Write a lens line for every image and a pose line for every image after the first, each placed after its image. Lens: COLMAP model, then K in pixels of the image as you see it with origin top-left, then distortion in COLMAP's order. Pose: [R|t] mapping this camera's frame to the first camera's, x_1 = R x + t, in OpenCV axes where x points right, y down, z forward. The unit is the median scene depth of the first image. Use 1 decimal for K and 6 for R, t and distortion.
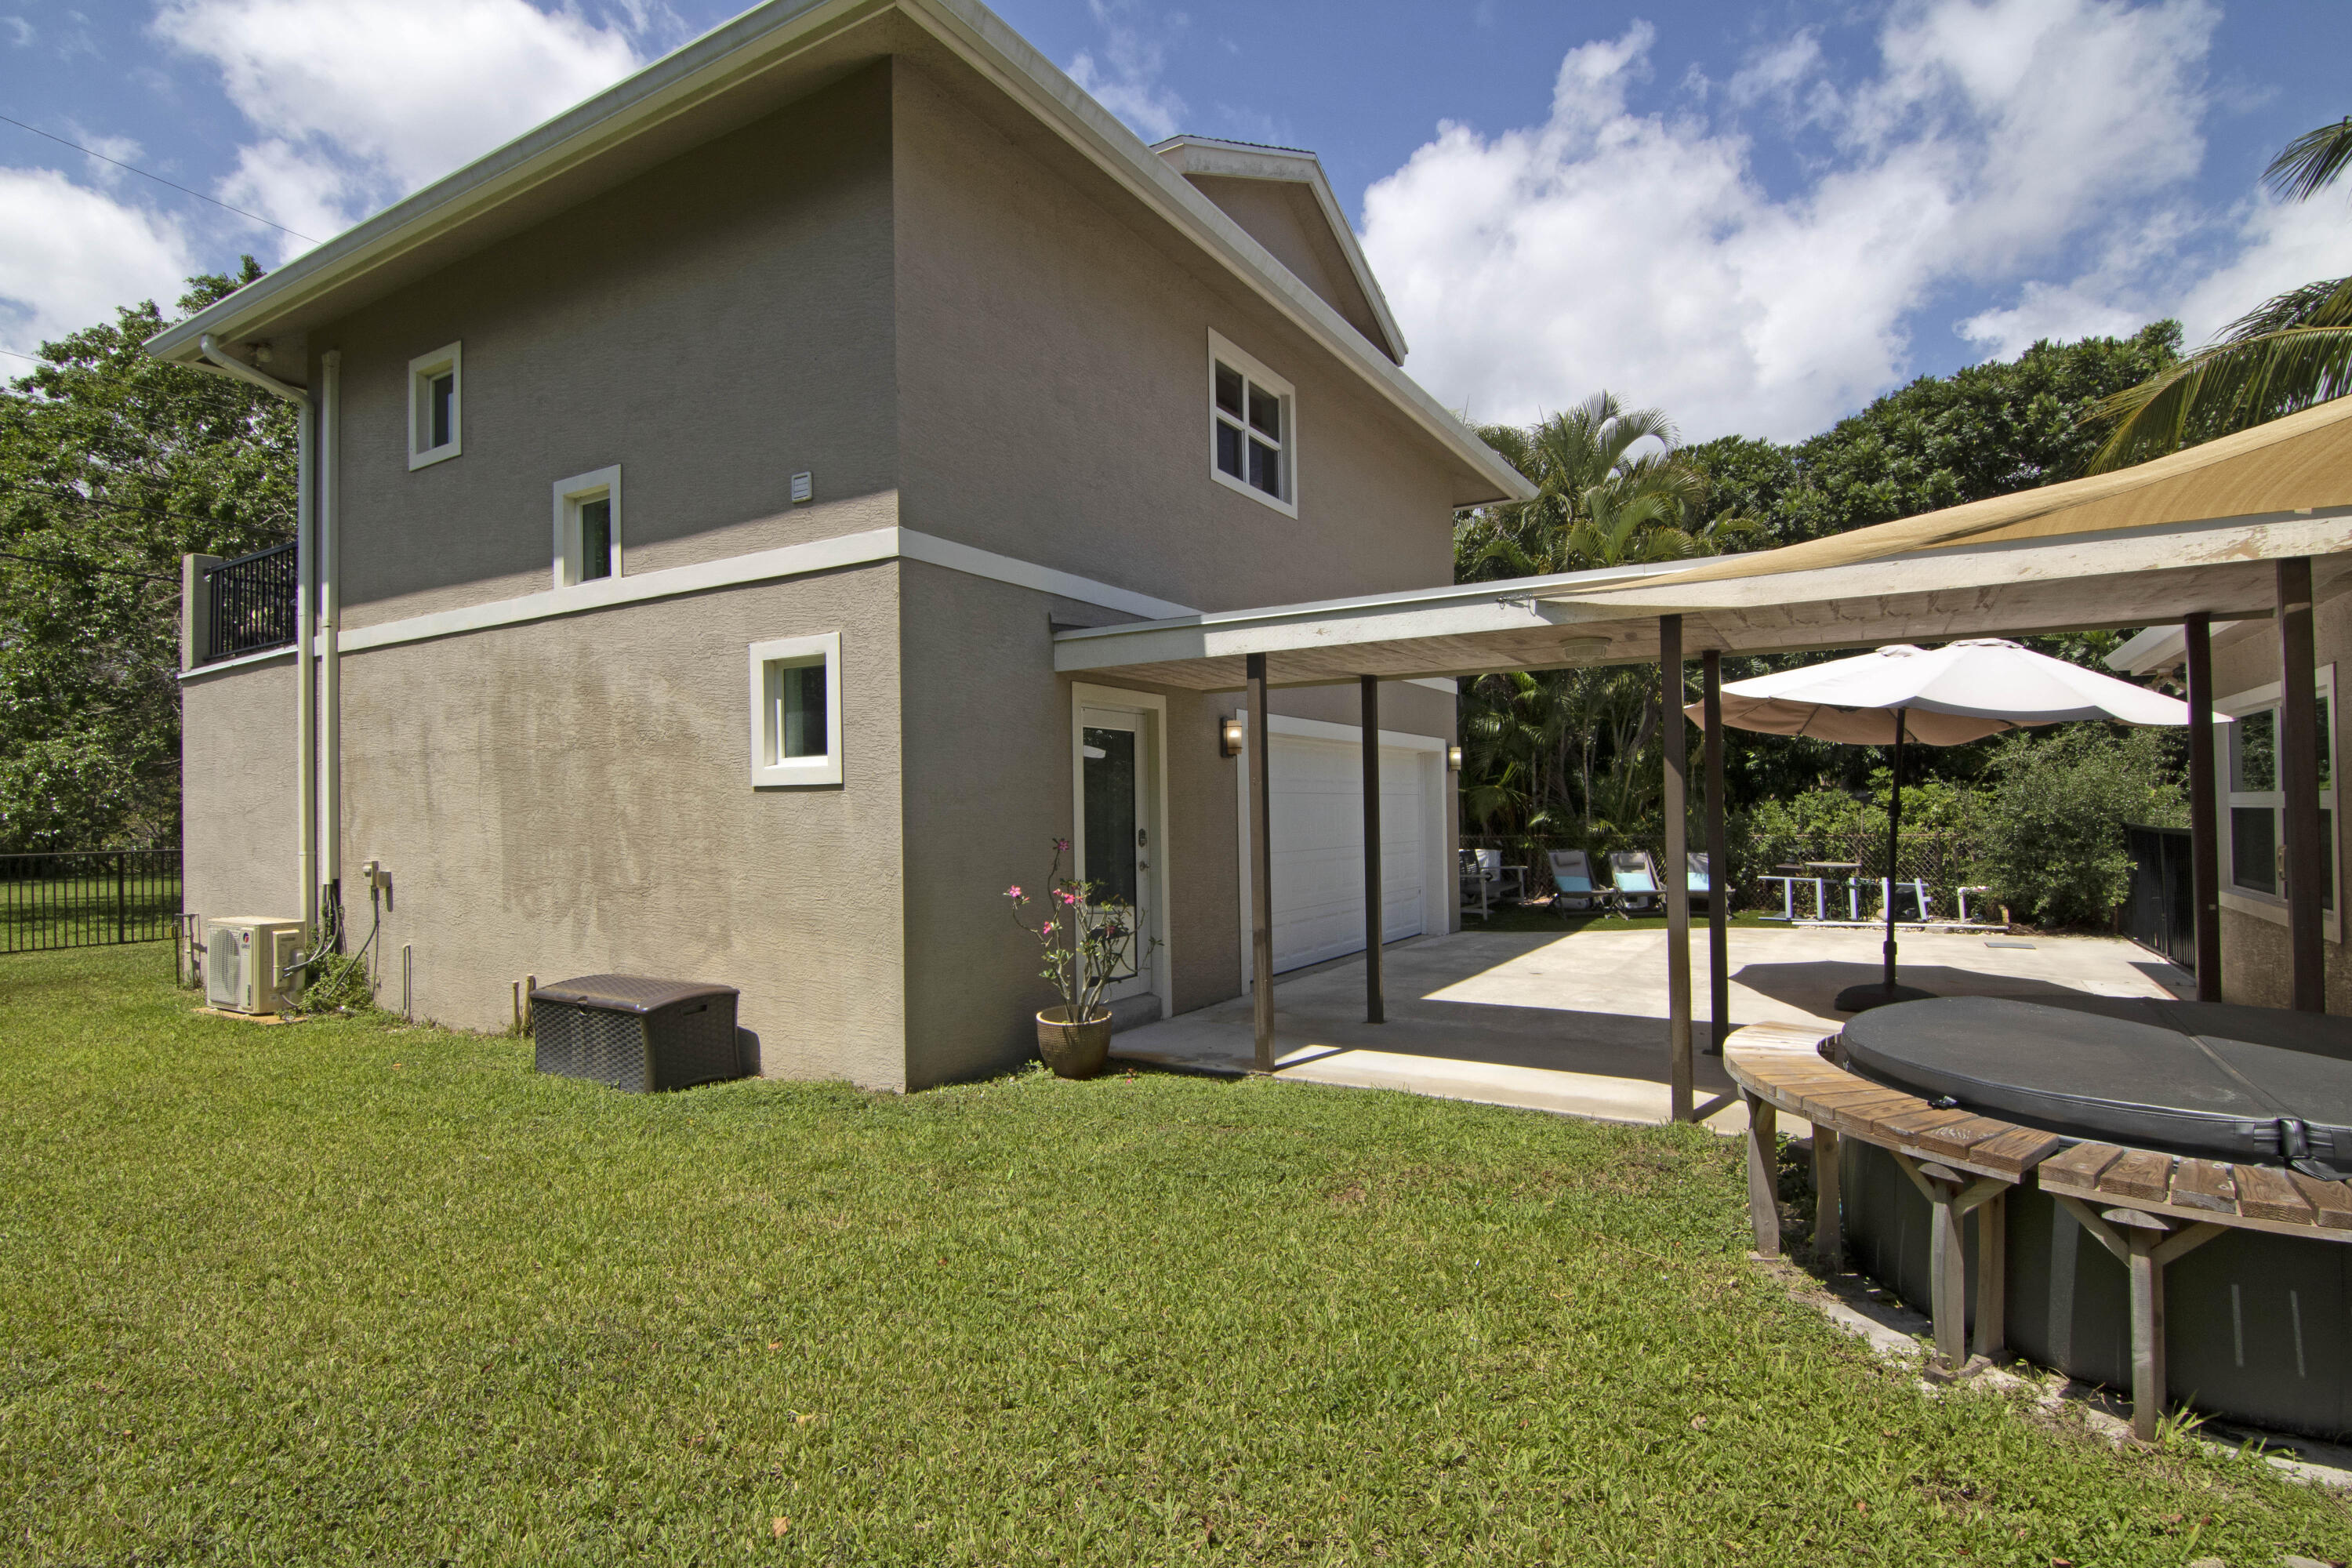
lens RADIAL K [[1190.3, 0, 1176.0], [0, 1190.3, 784.0], [0, 0, 1]] dist [-0.001462, -0.017184]
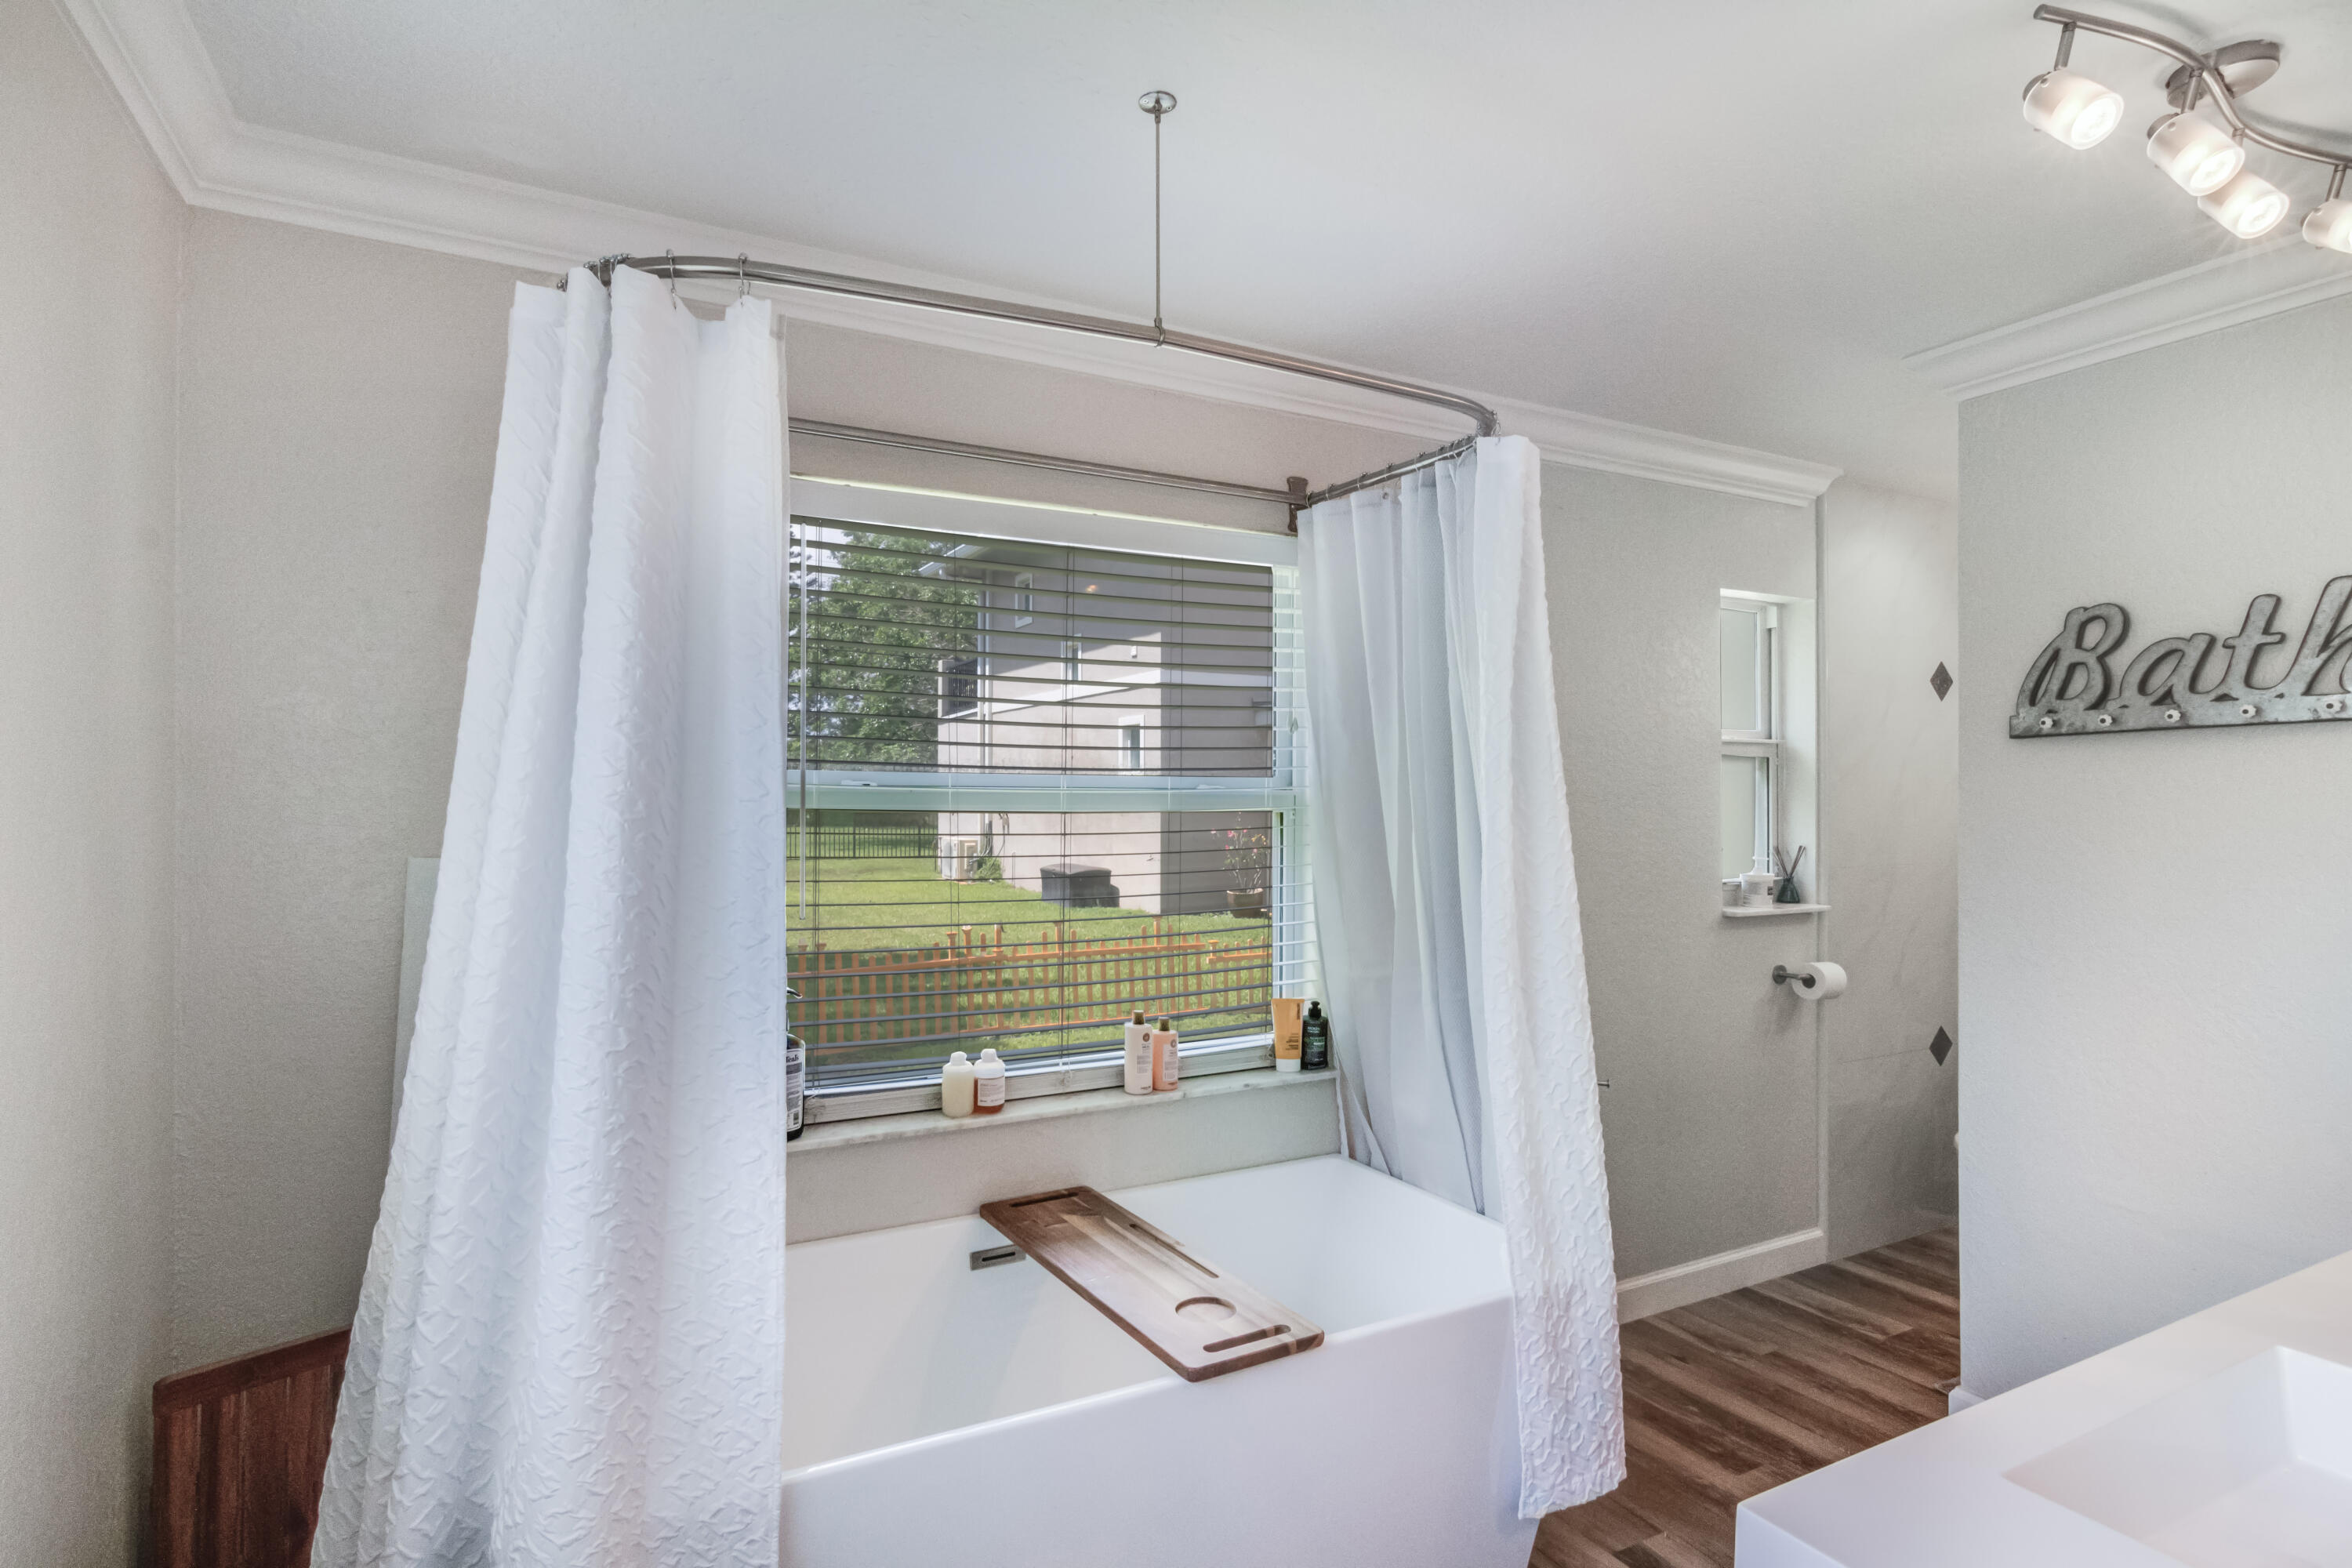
lens RADIAL K [[1190.3, 0, 1176.0], [0, 1190.3, 784.0], [0, 0, 1]] dist [-0.001462, -0.017184]
pose [[0.861070, 0.014628, -0.508277, 0.795935], [-0.003288, 0.999725, 0.023202, -0.040612], [0.508477, -0.018307, 0.860881, -0.798005]]
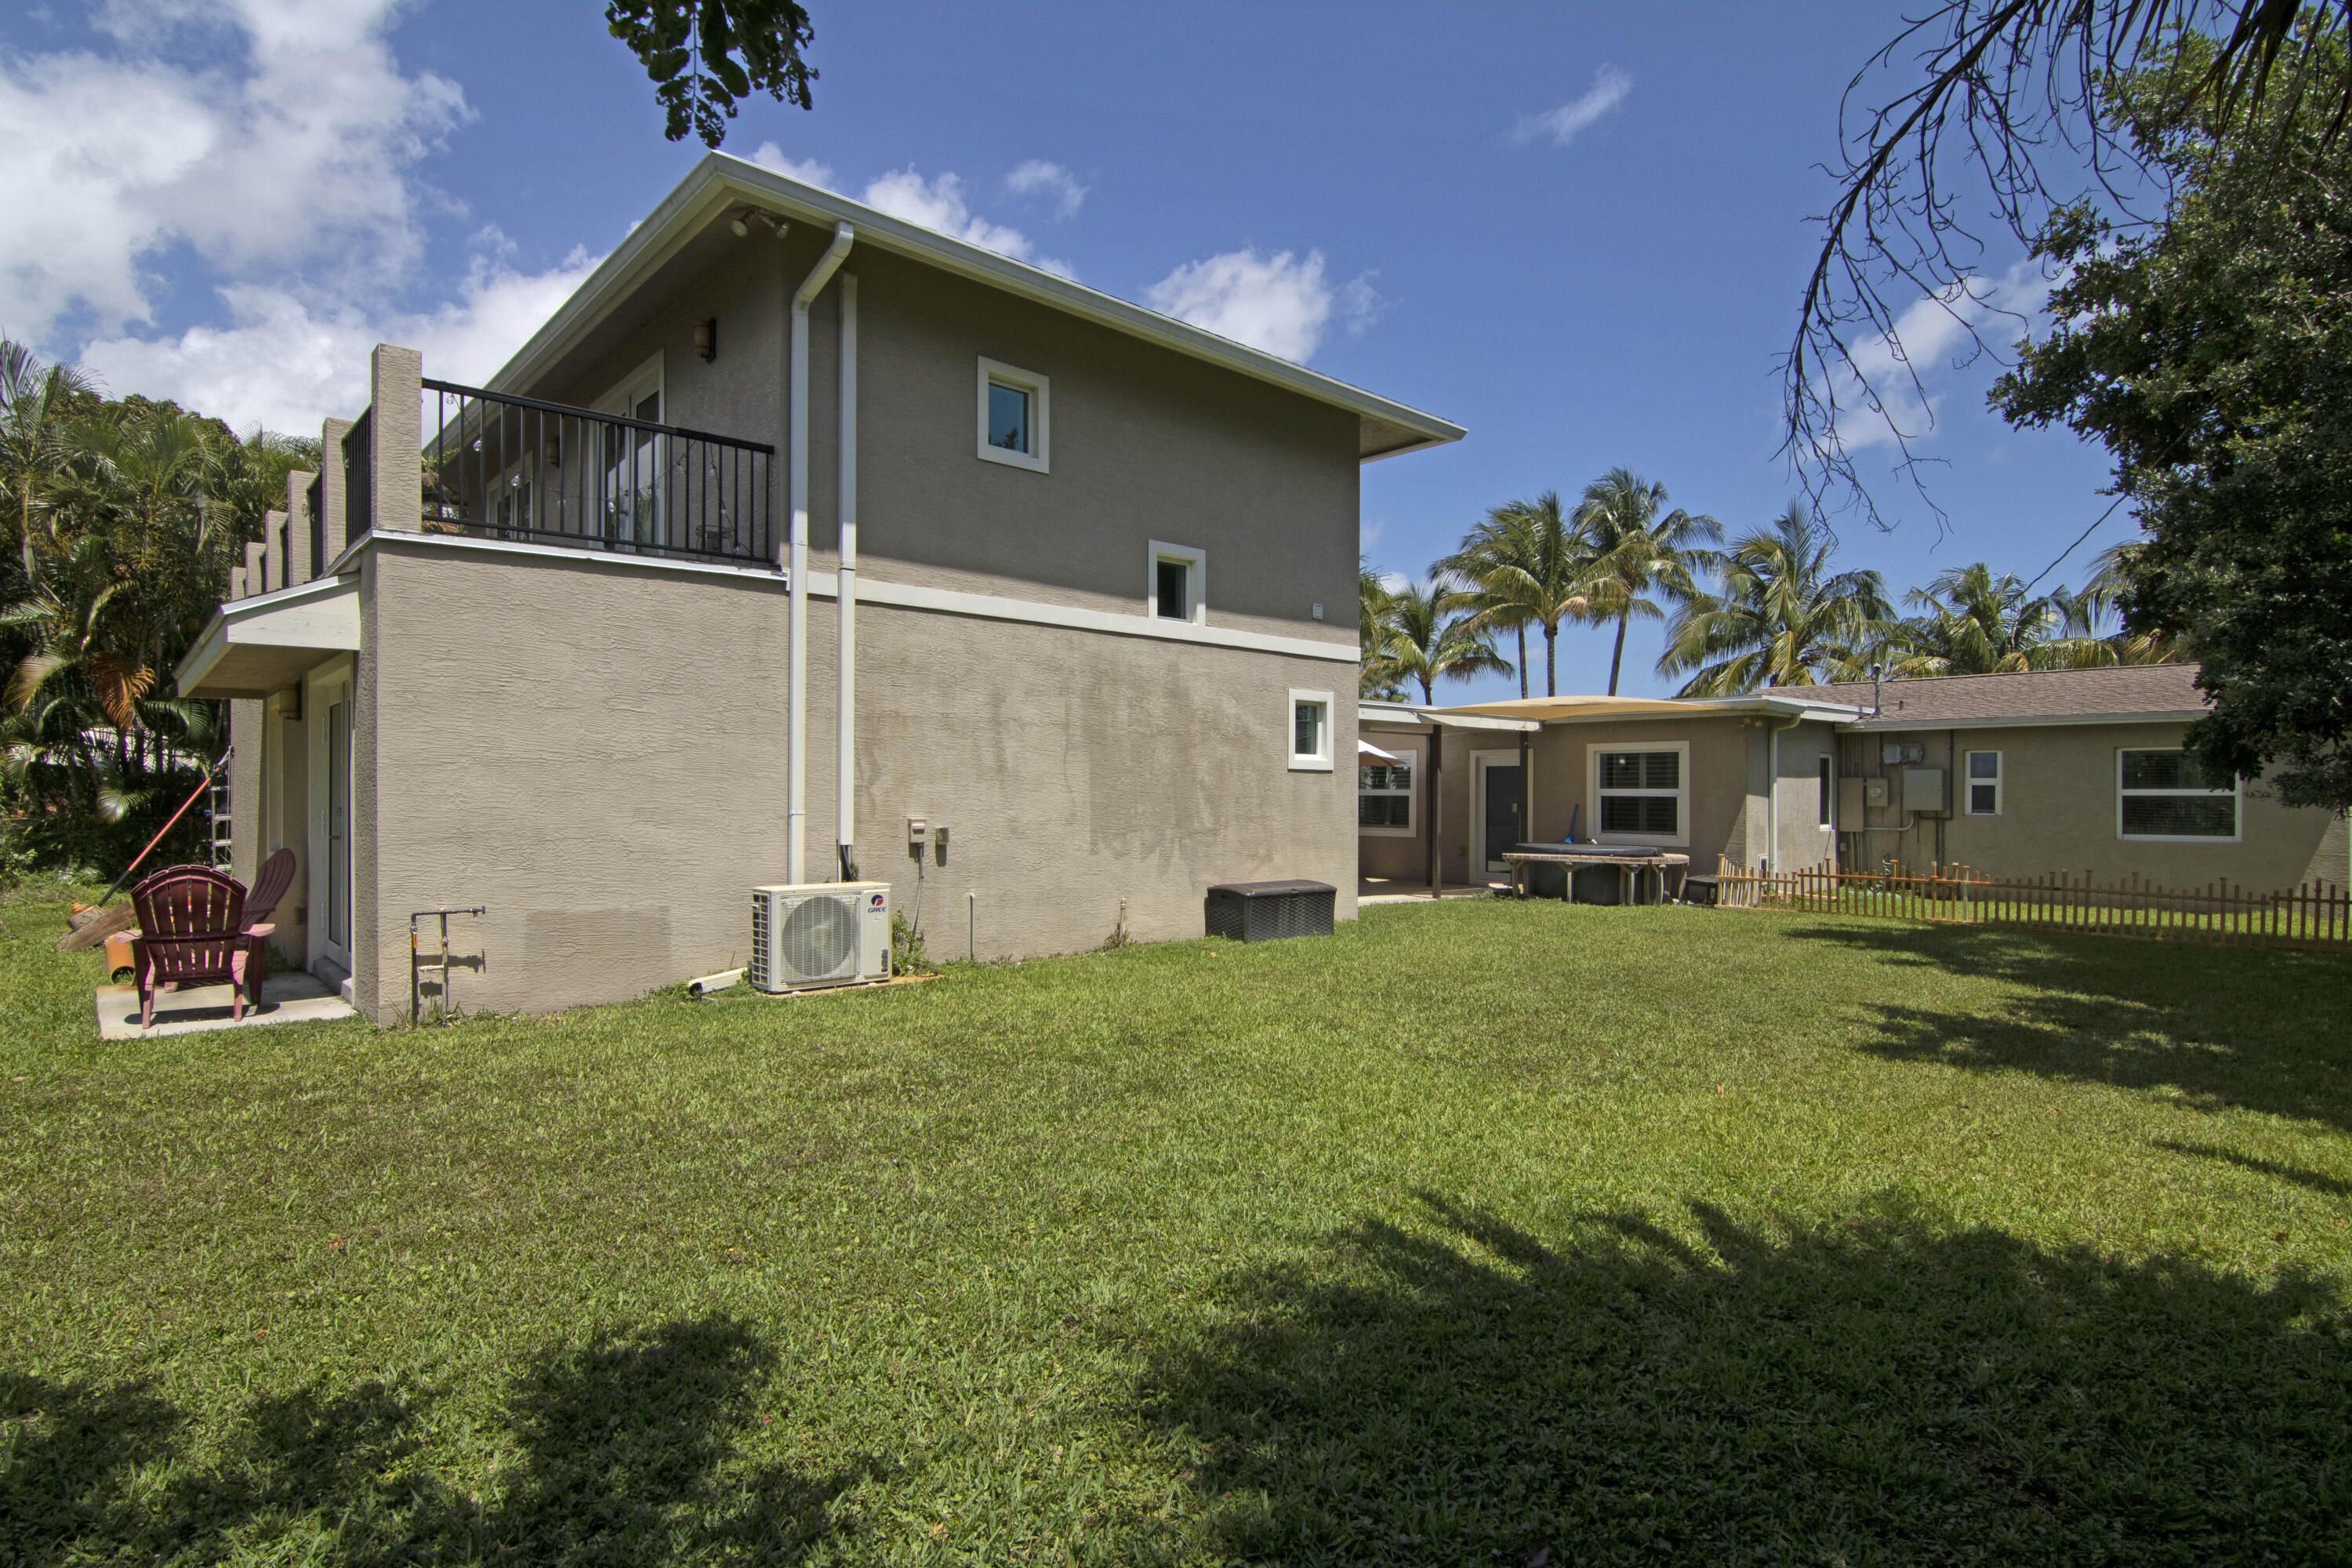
lens RADIAL K [[1190.3, 0, 1176.0], [0, 1190.3, 784.0], [0, 0, 1]] dist [-0.001462, -0.017184]
pose [[0.285058, 0.025224, 0.958178, -1.874151], [-0.032870, 0.999323, -0.016529, 0.052817], [-0.957947, -0.026783, 0.285694, 0.580061]]
